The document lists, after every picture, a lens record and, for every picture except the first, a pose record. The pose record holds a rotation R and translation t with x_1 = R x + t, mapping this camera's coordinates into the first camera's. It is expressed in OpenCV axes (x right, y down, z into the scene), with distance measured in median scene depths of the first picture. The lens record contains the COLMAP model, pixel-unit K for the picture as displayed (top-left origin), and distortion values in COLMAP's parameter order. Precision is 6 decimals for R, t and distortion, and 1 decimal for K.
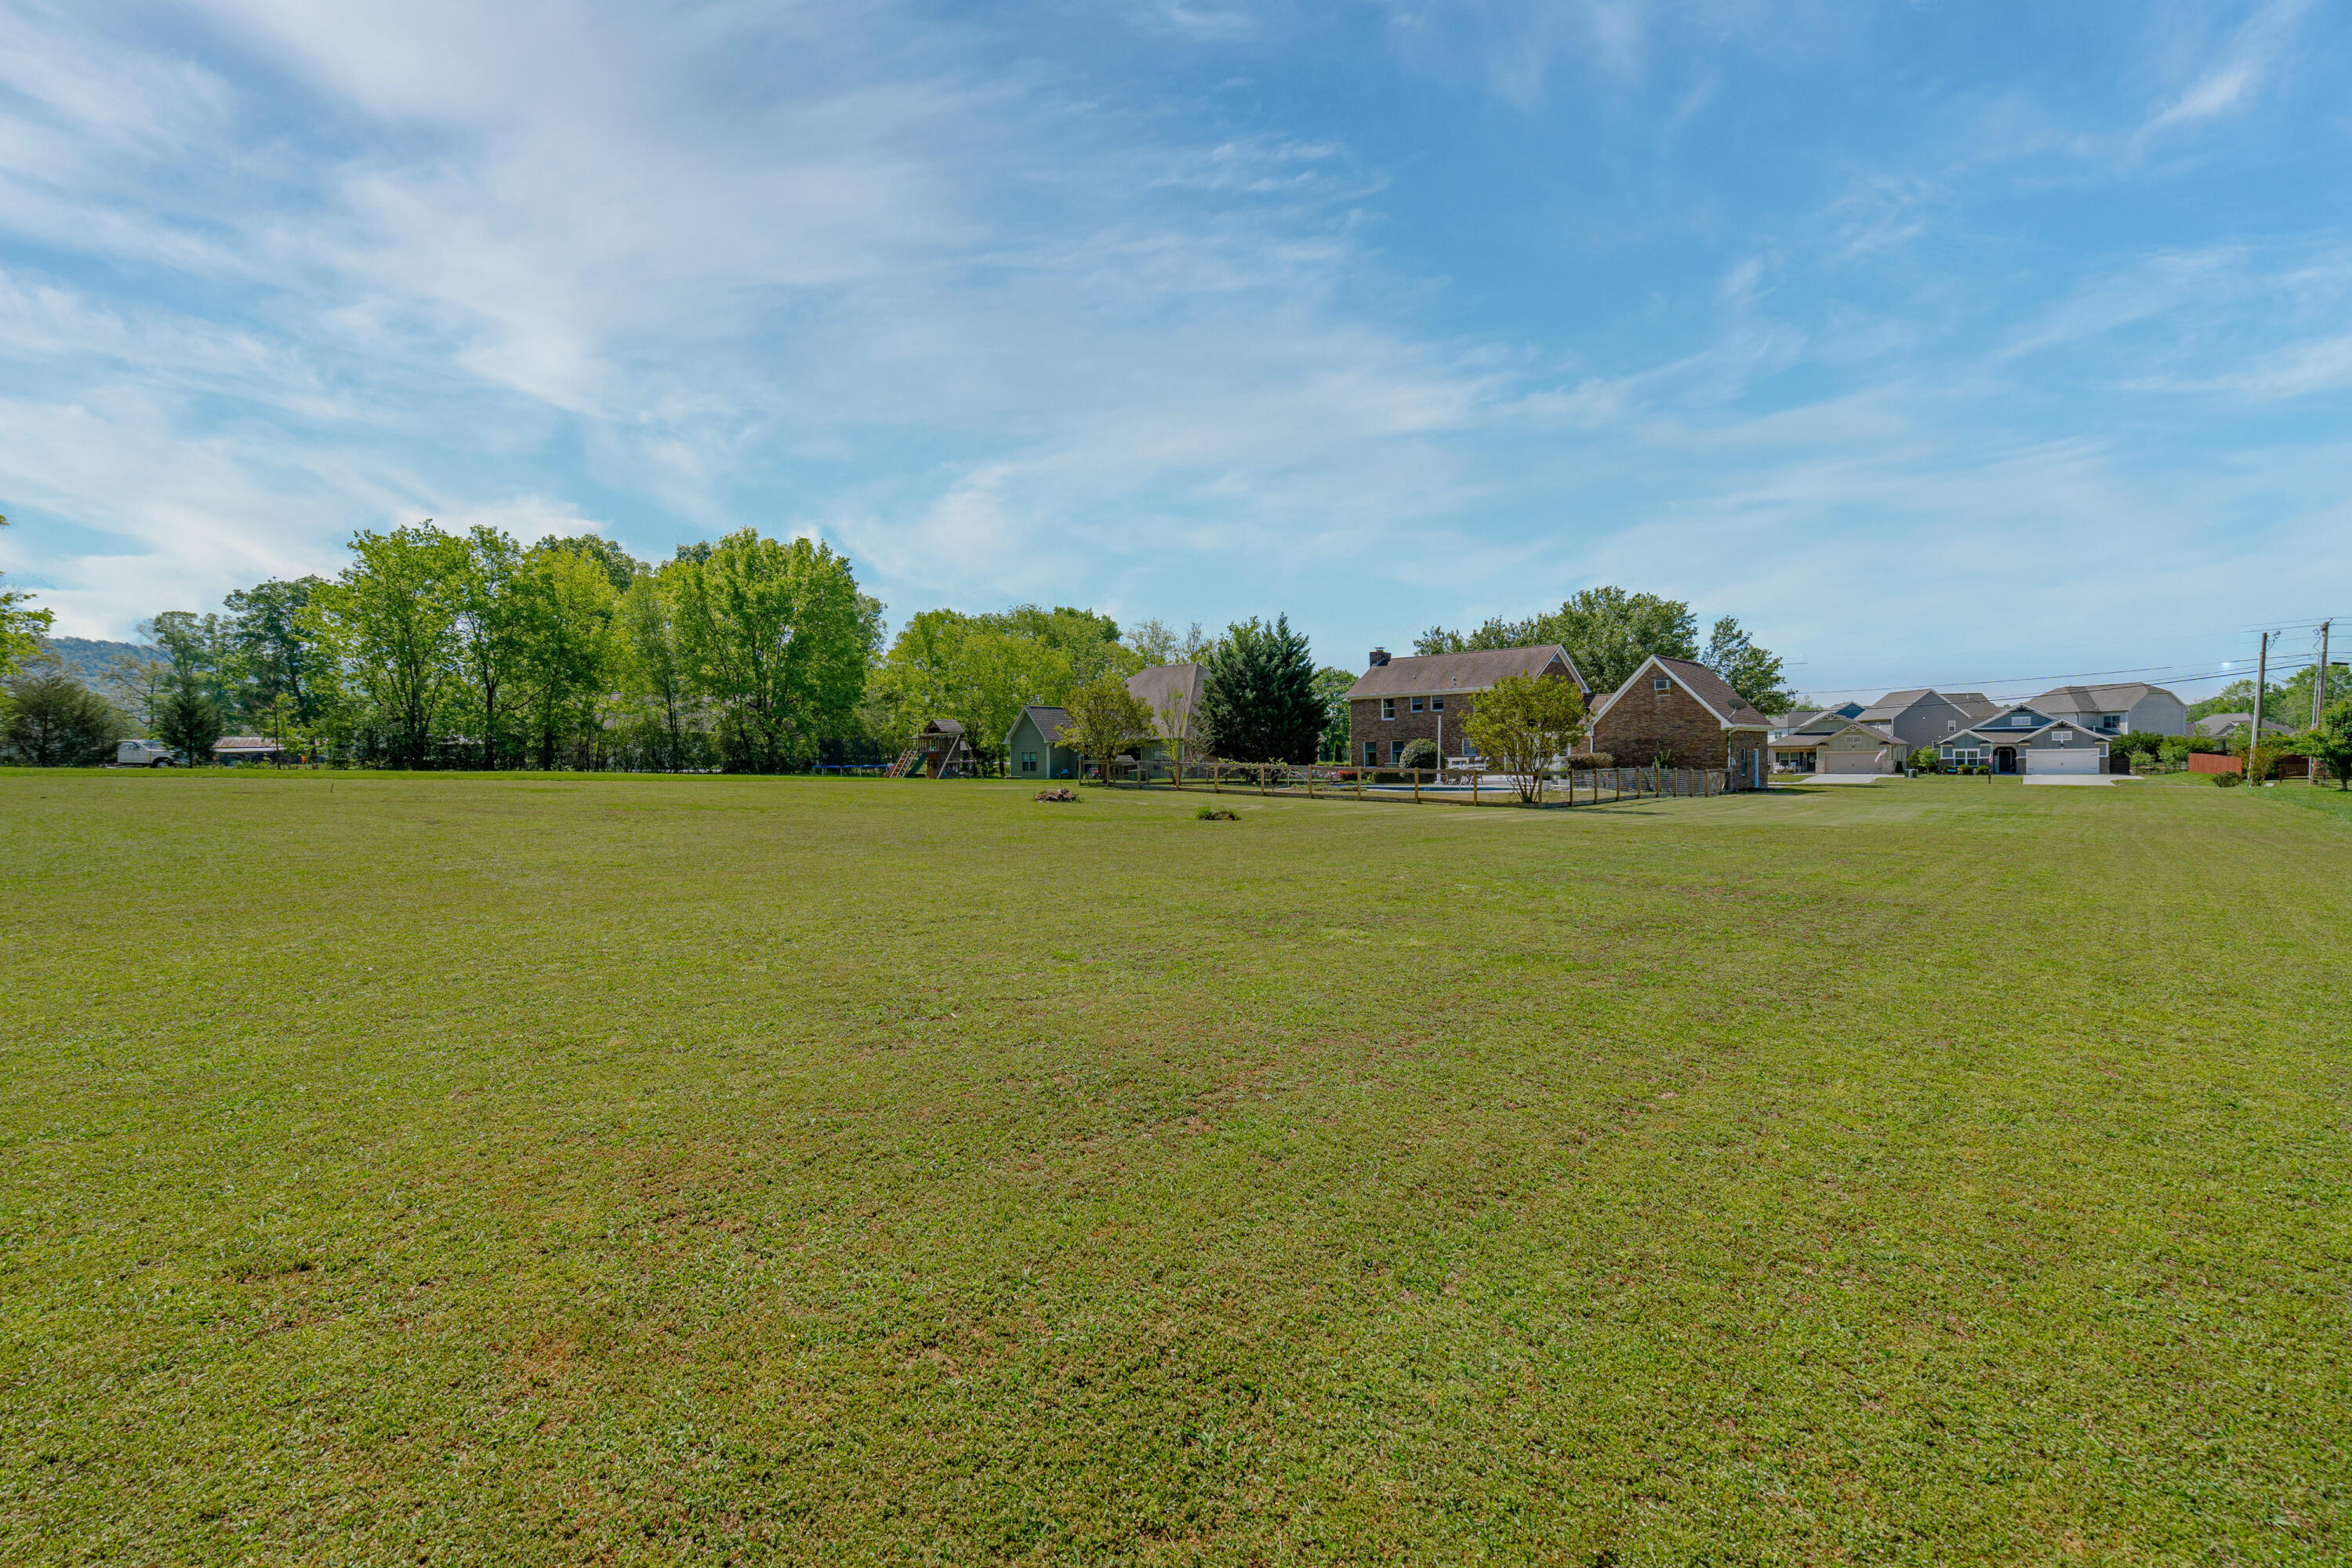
lens RADIAL K [[1042.5, 0, 1175.5], [0, 1042.5, 784.0], [0, 0, 1]] dist [-0.009281, 0.003584]
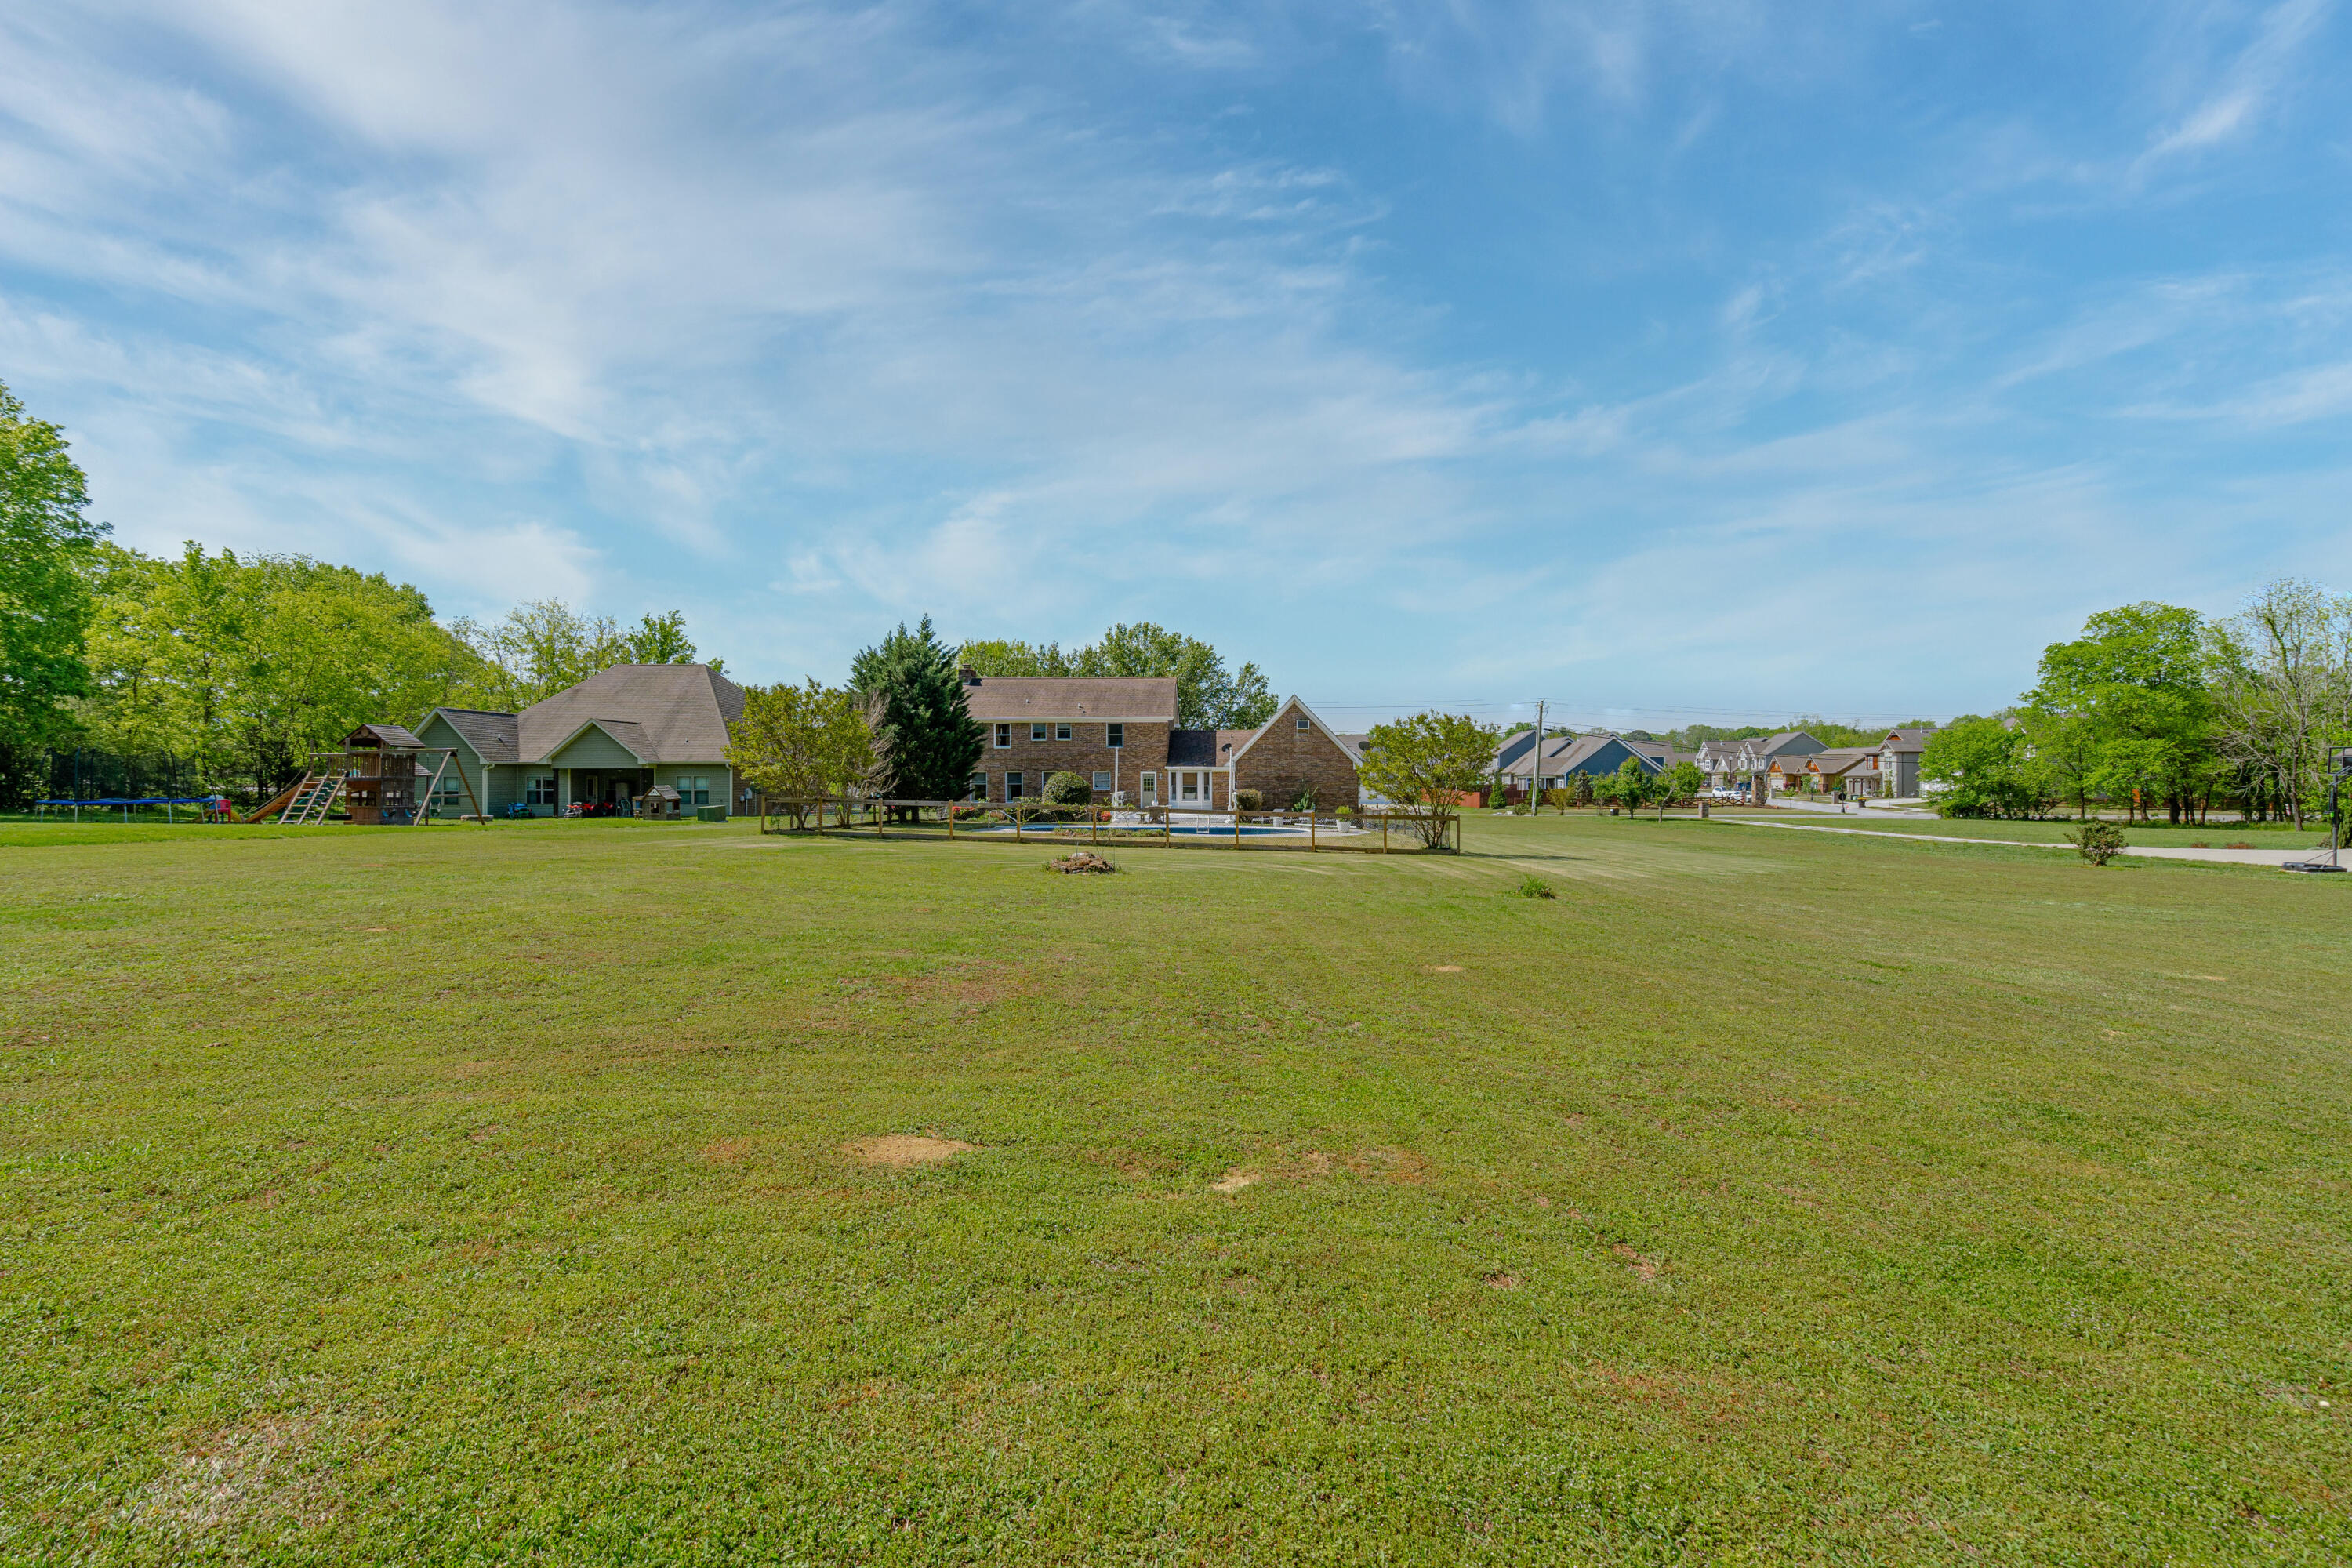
lens RADIAL K [[1043.5, 0, 1175.3], [0, 1043.5, 778.9], [0, 0, 1]] dist [-0.003578, 0.000811]
pose [[0.767593, 0.012714, 0.640811, -0.259213], [0.005303, 0.999643, -0.026185, -0.012432], [-0.640915, 0.023498, 0.767252, 0.244009]]
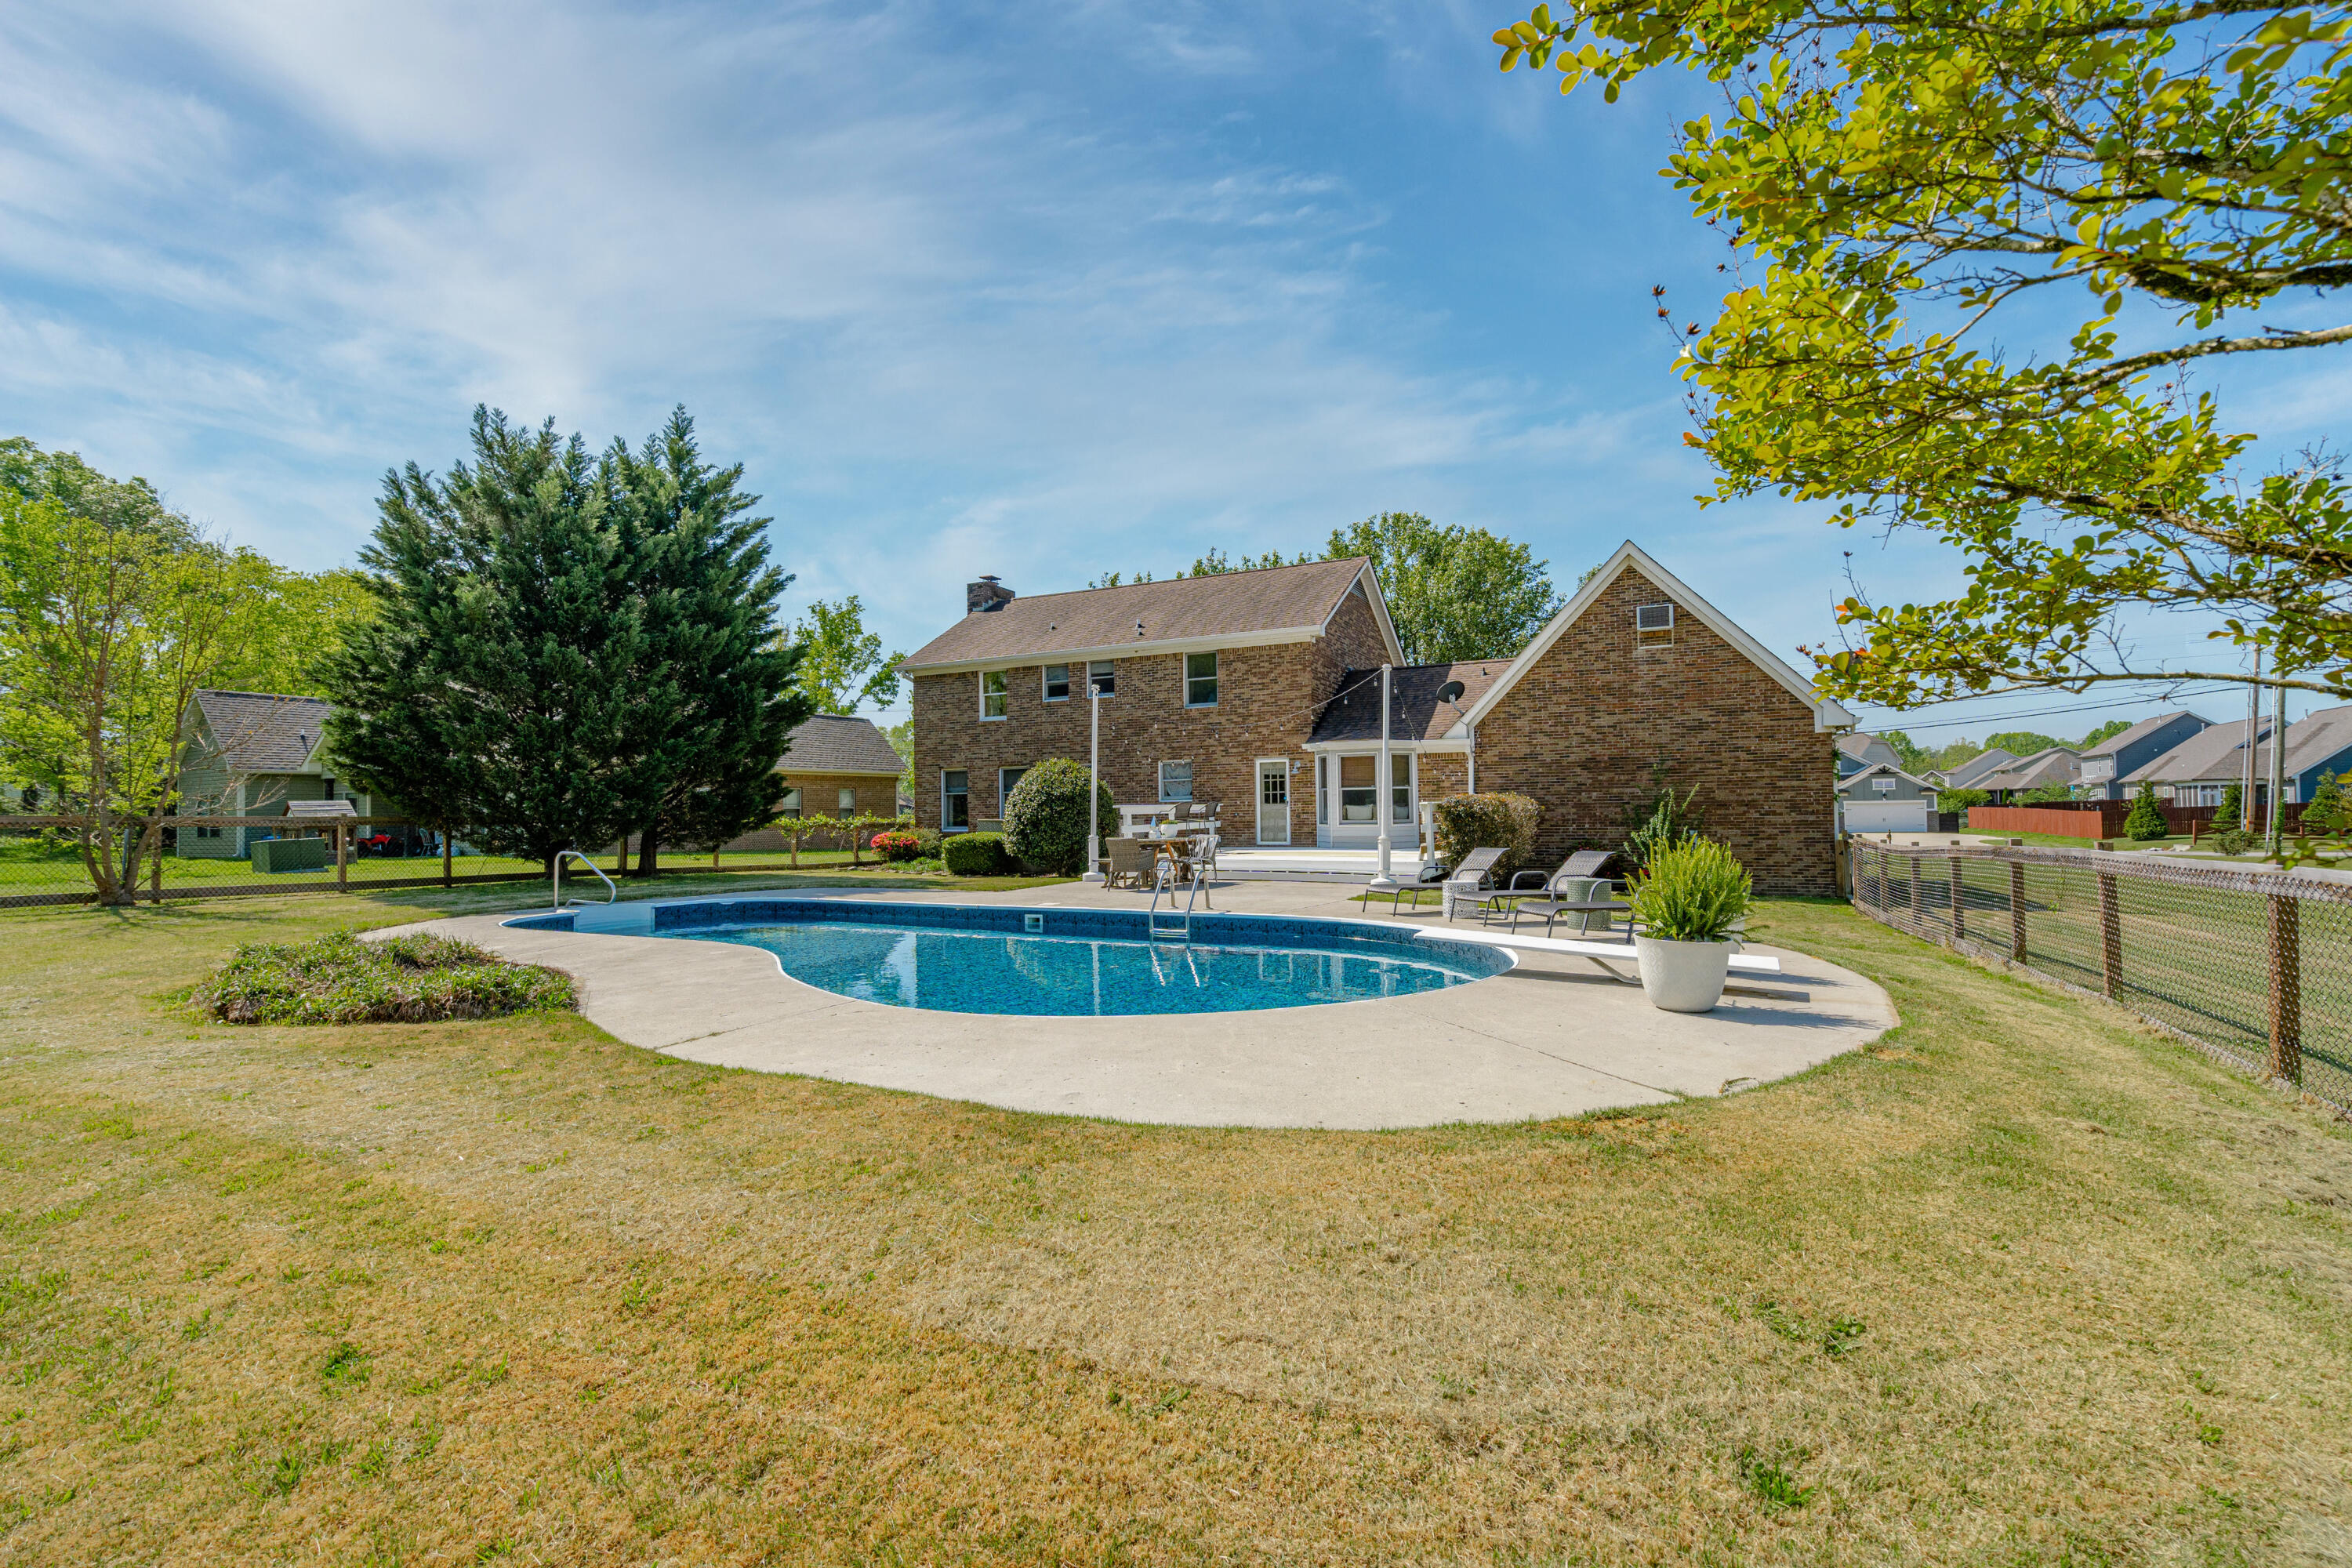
lens RADIAL K [[1042.5, 0, 1175.5], [0, 1042.5, 784.0], [0, 0, 1]] dist [-0.009281, 0.003584]
pose [[0.959149, 0.008886, 0.282763, 0.161779], [0.006066, 0.998631, -0.051958, -0.012505], [-0.282838, 0.051551, 0.957781, 0.590864]]
